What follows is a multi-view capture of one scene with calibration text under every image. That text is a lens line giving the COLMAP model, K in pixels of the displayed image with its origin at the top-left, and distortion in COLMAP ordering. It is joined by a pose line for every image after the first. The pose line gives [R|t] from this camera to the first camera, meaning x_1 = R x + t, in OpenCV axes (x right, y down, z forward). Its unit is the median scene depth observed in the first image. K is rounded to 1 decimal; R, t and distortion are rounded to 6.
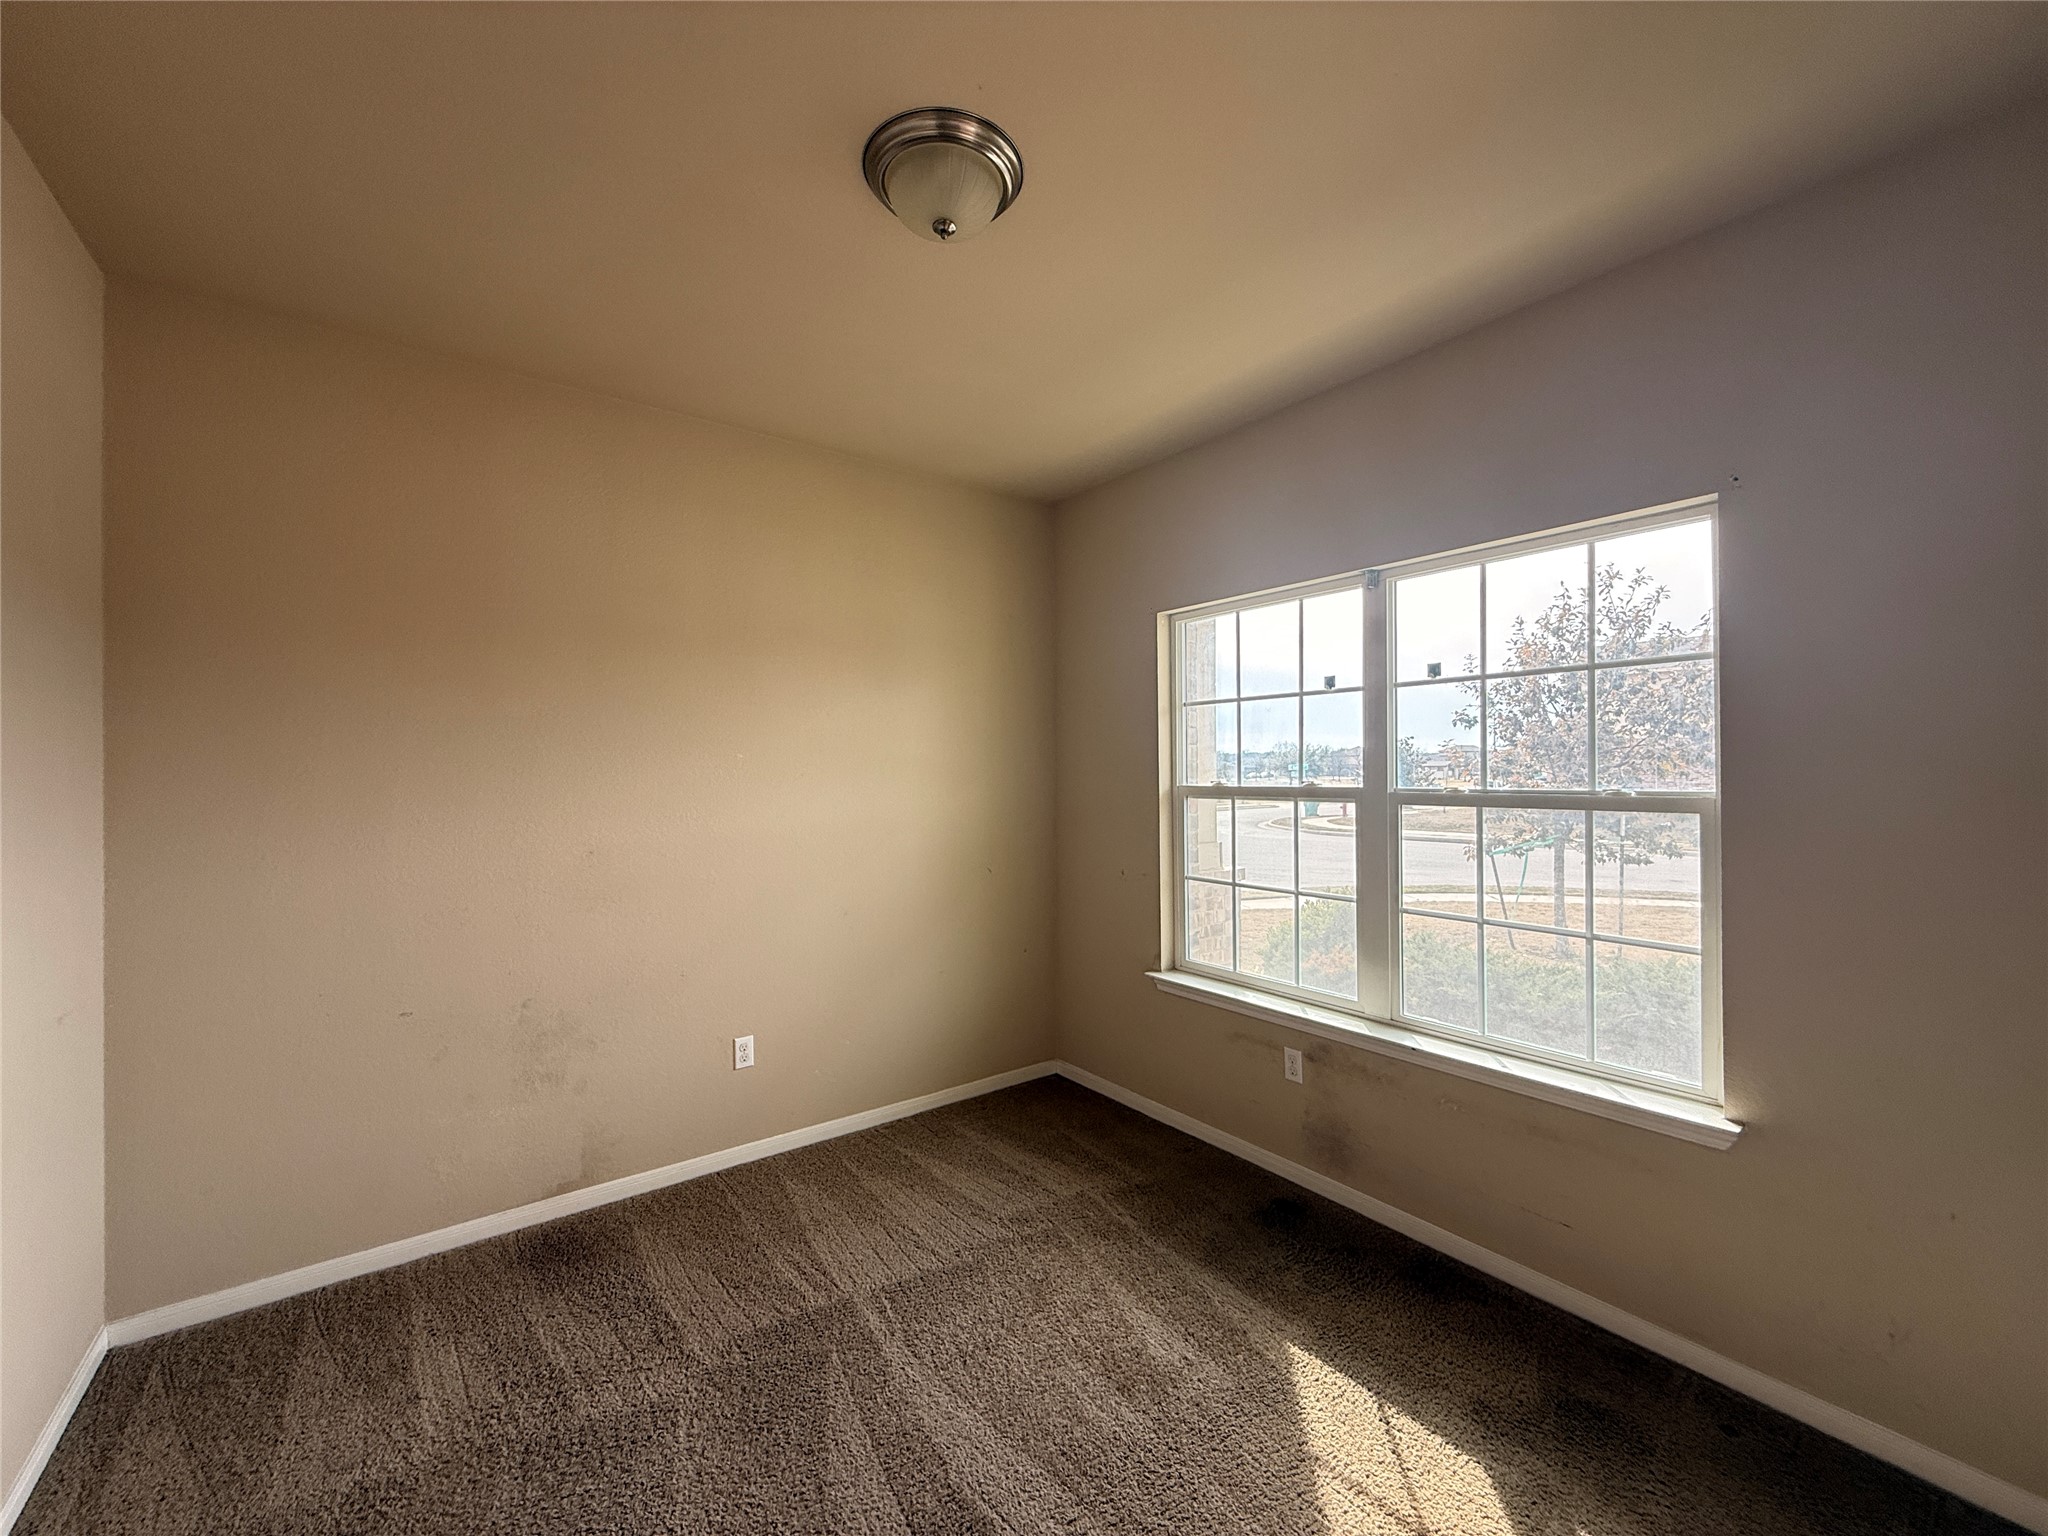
lens RADIAL K [[814.6, 0, 1016.8], [0, 814.6, 772.8], [0, 0, 1]] dist [-0.000241, -0.000002]
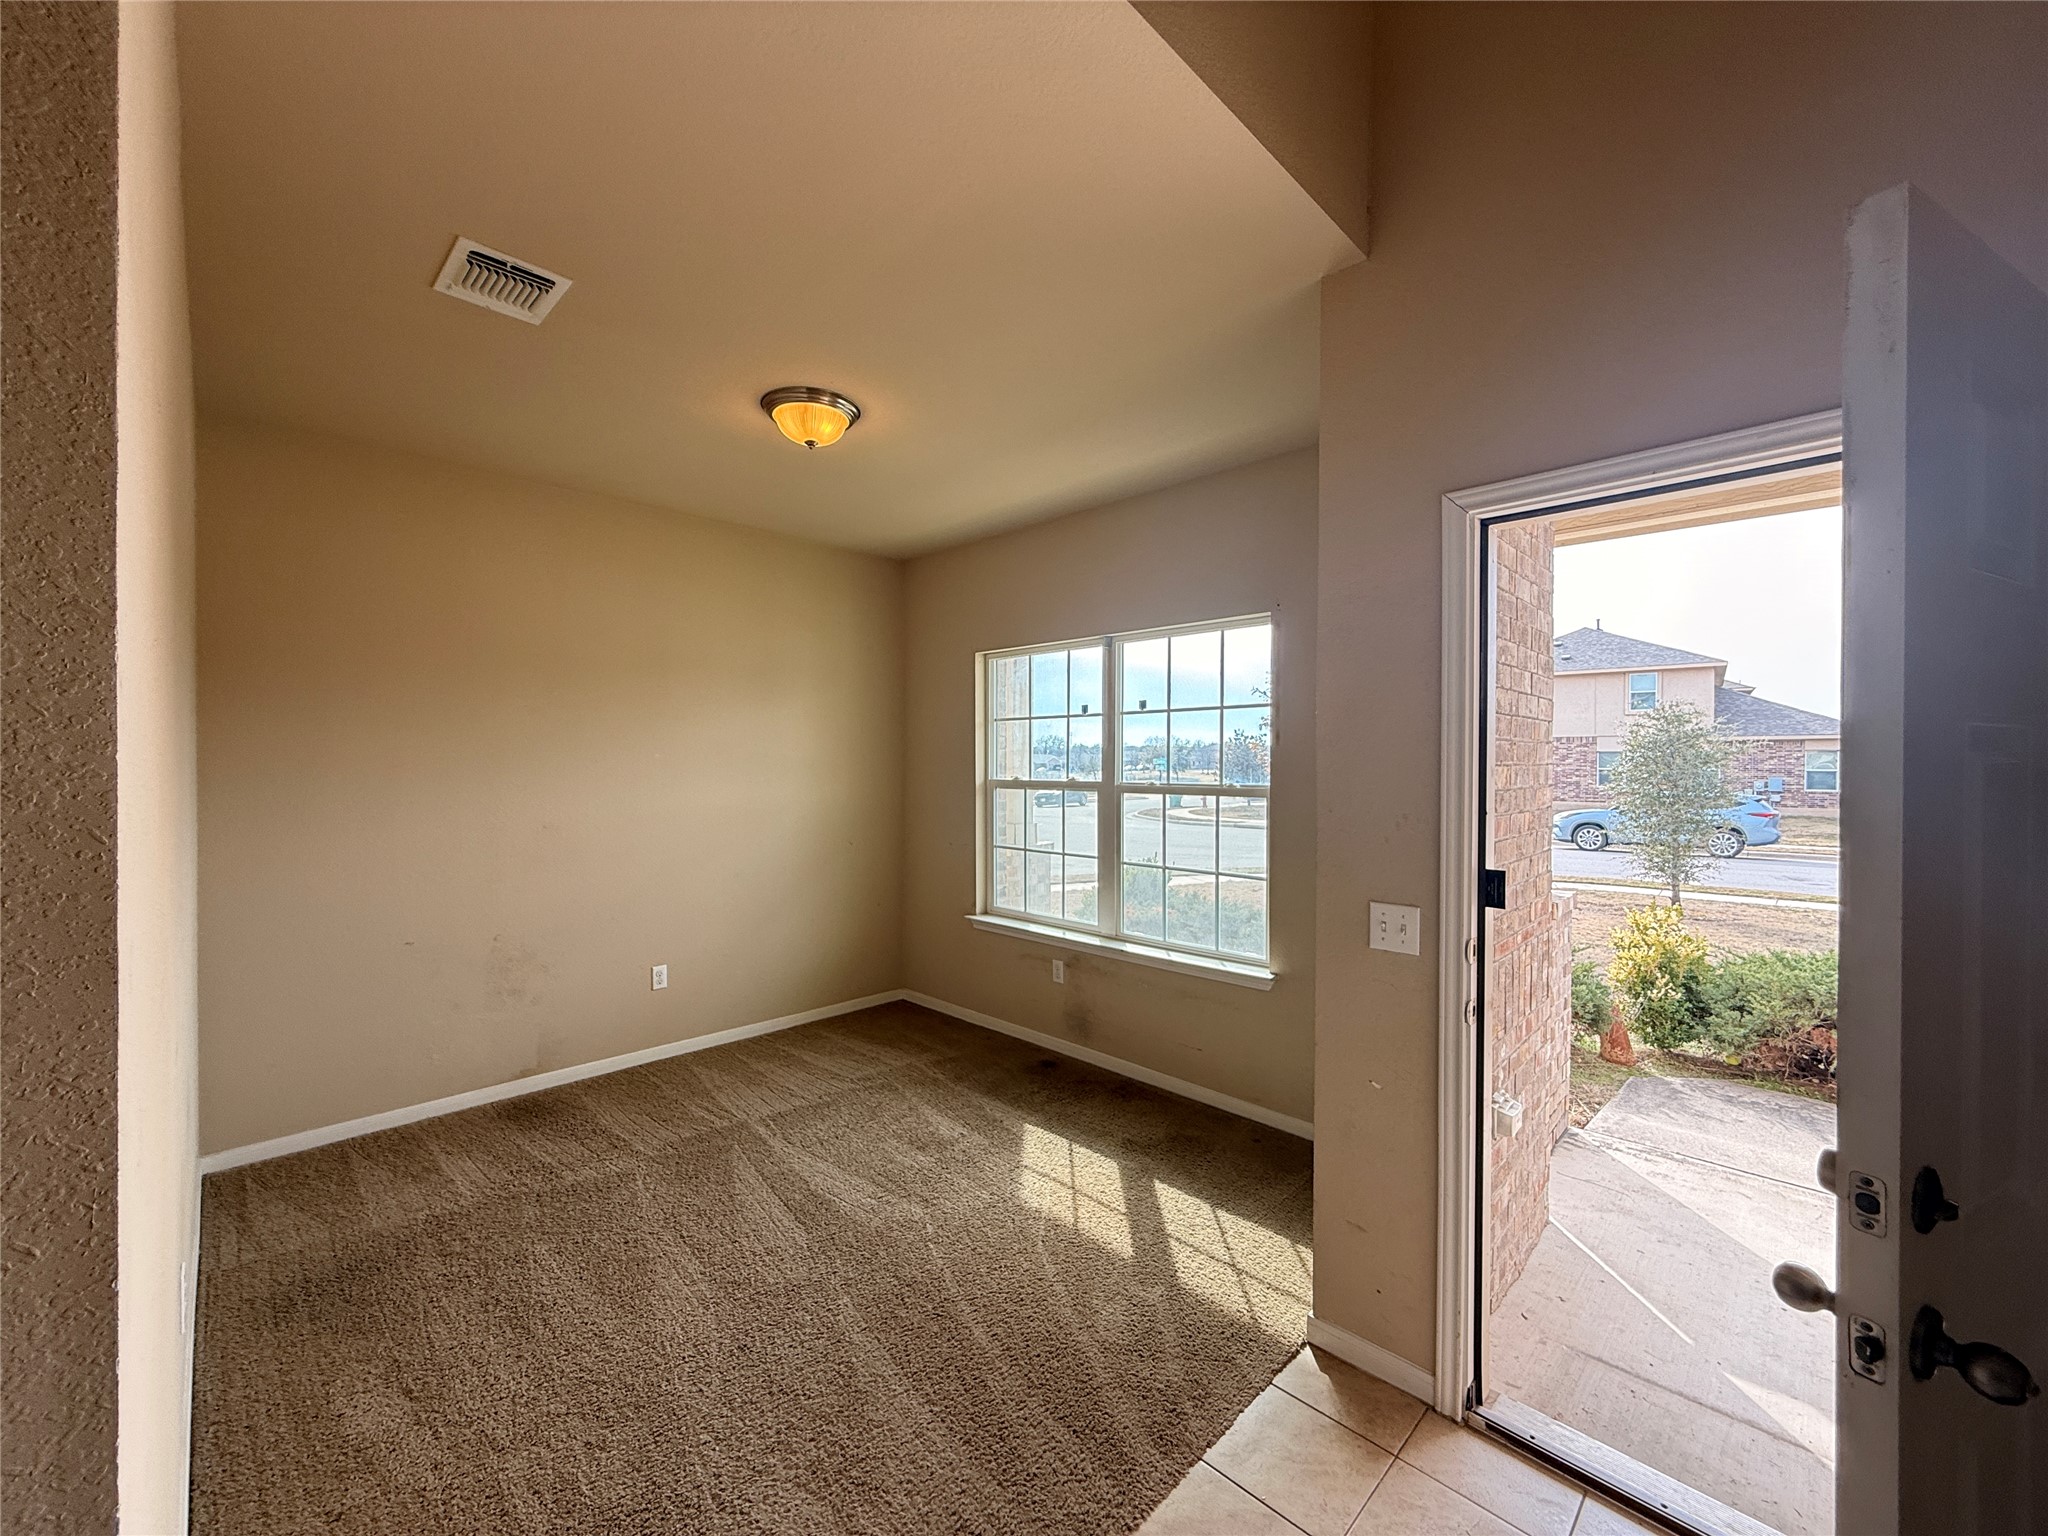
lens RADIAL K [[814.6, 0, 1016.8], [0, 814.6, 772.8], [0, 0, 1]] dist [-0.000241, -0.000002]
pose [[0.989816, 0.005332, 0.142253, 0.060123], [-0.006759, 0.999932, 0.009553, -0.010875], [-0.142192, -0.010417, 0.989784, -0.449354]]
